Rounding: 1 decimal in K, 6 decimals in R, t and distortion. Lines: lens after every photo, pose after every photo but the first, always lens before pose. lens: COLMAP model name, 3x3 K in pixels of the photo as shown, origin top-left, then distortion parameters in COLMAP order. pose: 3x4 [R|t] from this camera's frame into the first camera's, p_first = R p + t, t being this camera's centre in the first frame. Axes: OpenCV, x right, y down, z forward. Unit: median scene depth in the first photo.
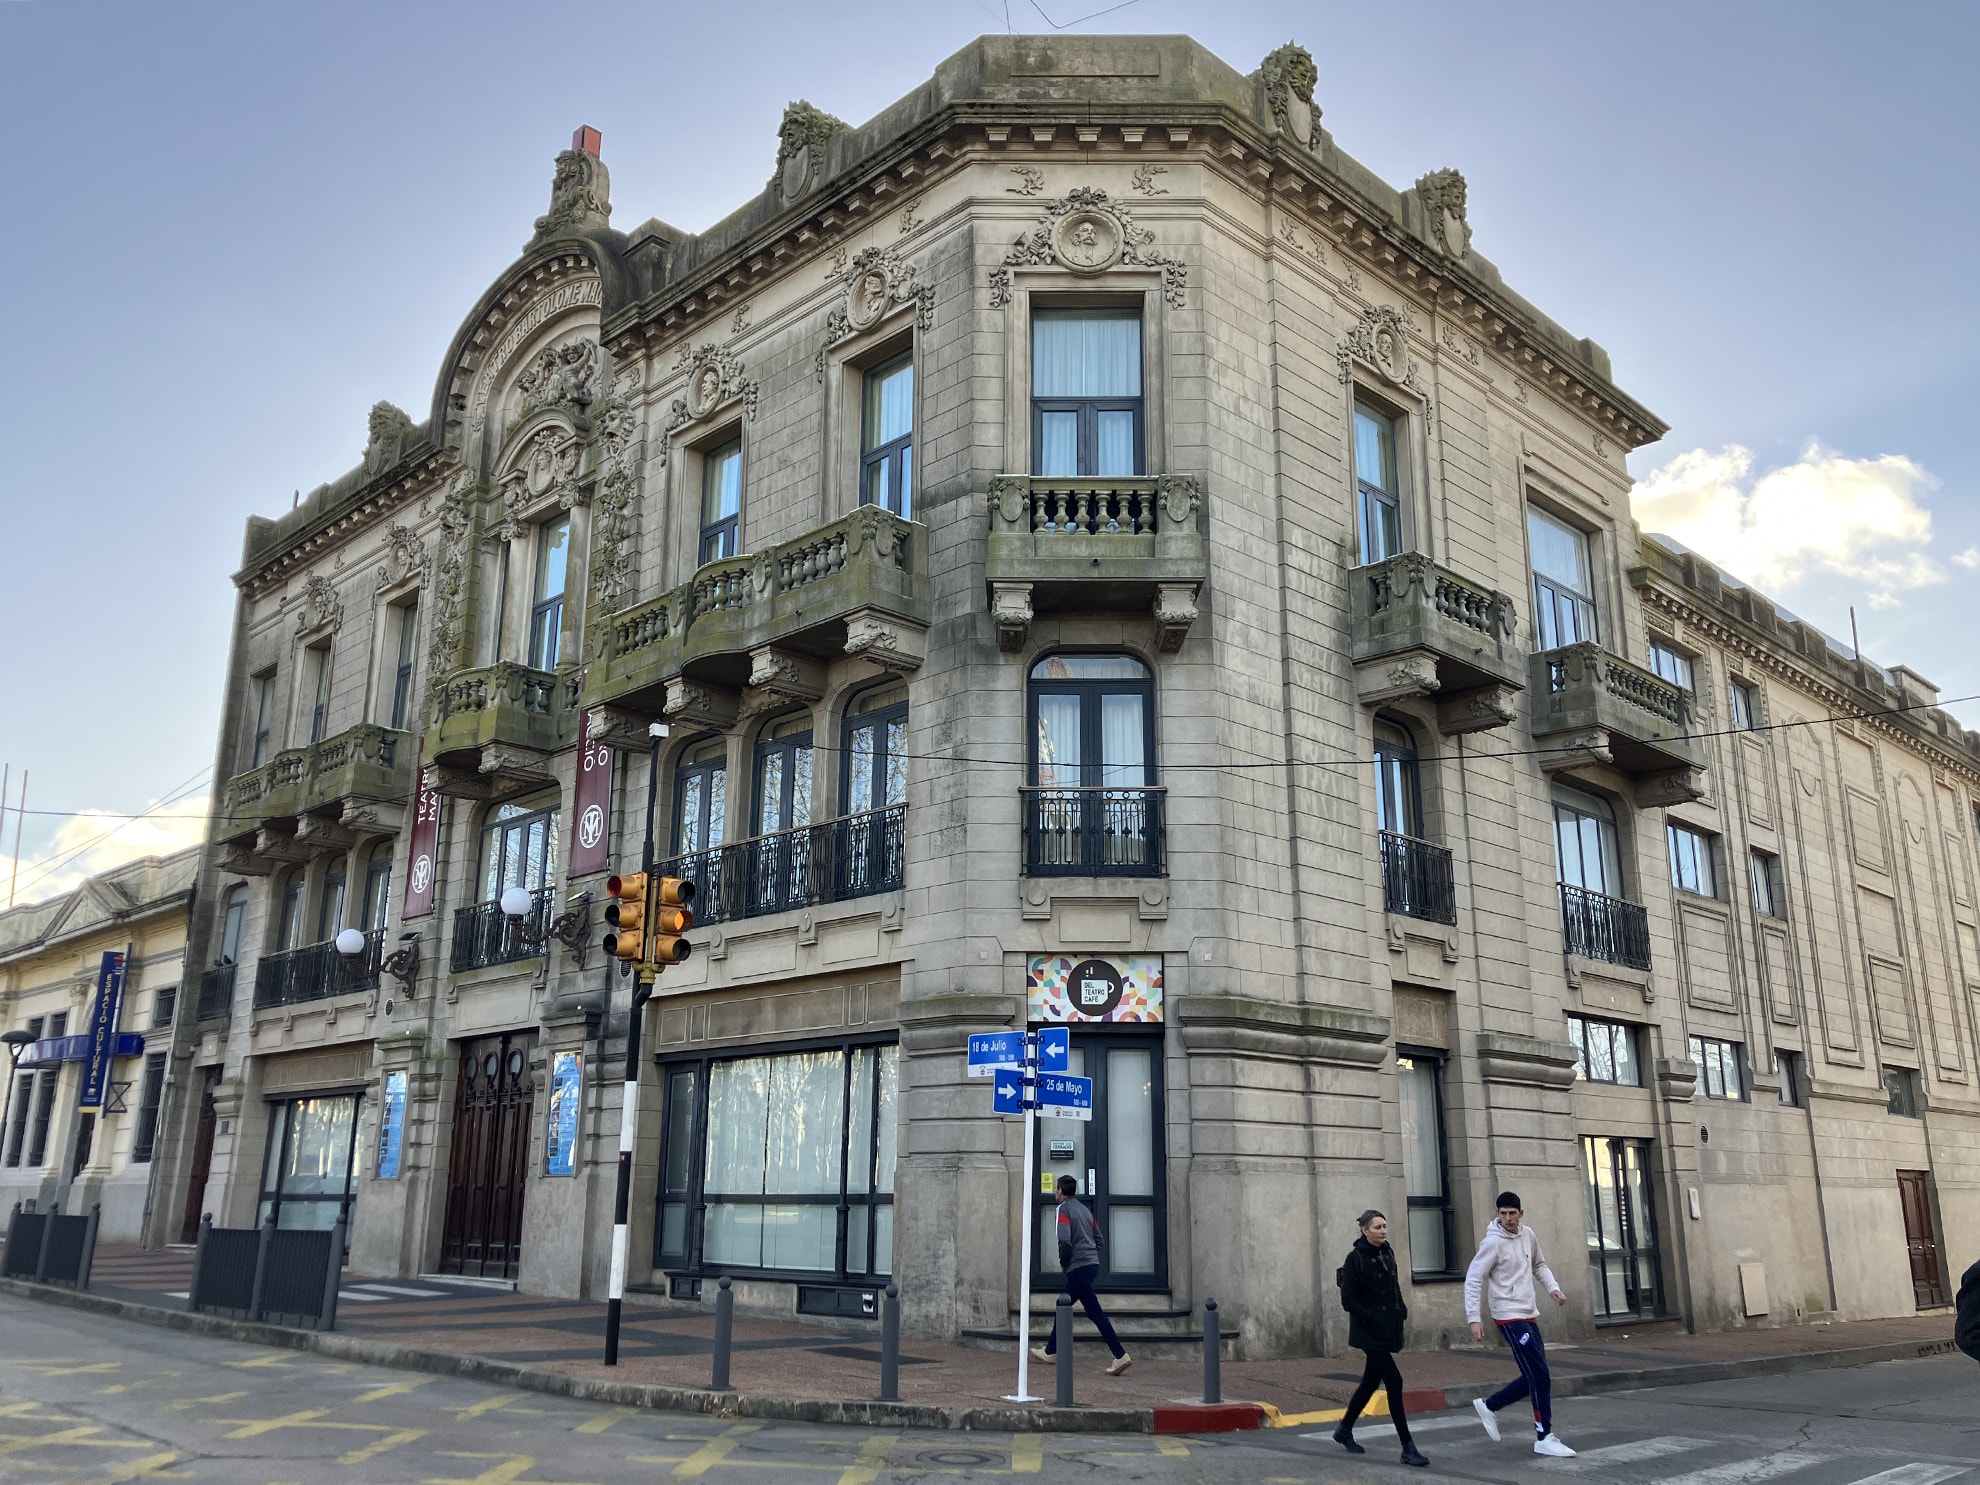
lens RADIAL K [[1643.2, 0, 990.0], [0, 1643.2, 742.5], [0, 0, 1]] dist [0.073576, -0.007378]
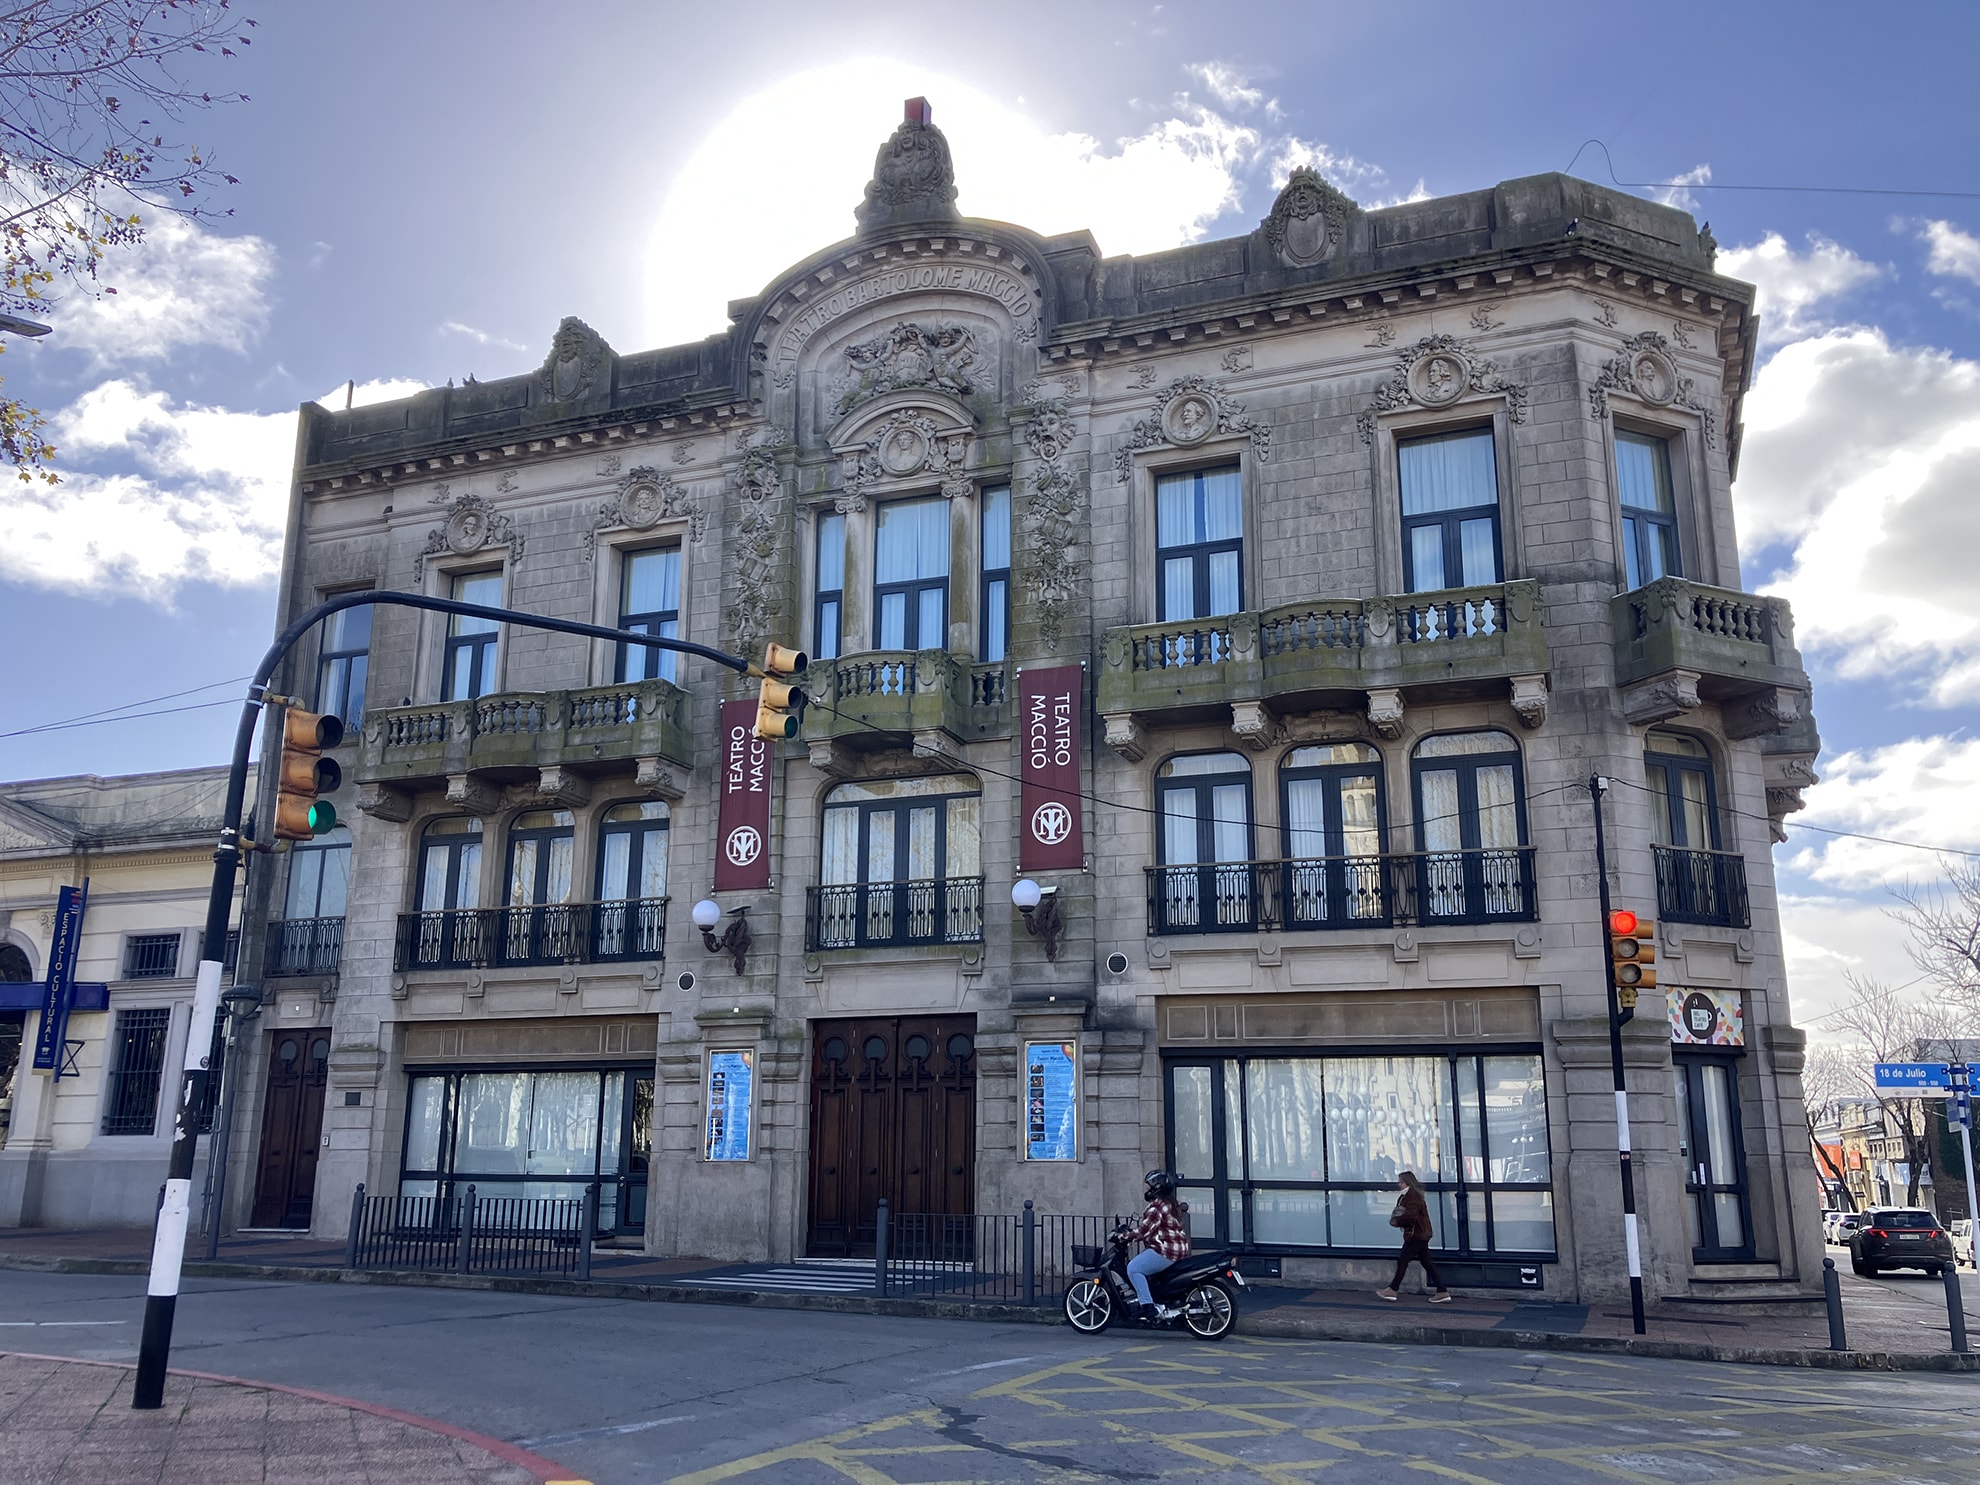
lens RADIAL K [[1628.4, 0, 990.0], [0, 1628.4, 793.5], [0, 0, 1]] dist [0.080307, -0.113394]
pose [[0.905917, 0.096075, 0.412413, -0.732828], [-0.112620, 0.993510, 0.015939, 0.021315], [-0.408205, -0.060885, 0.910857, 0.098767]]
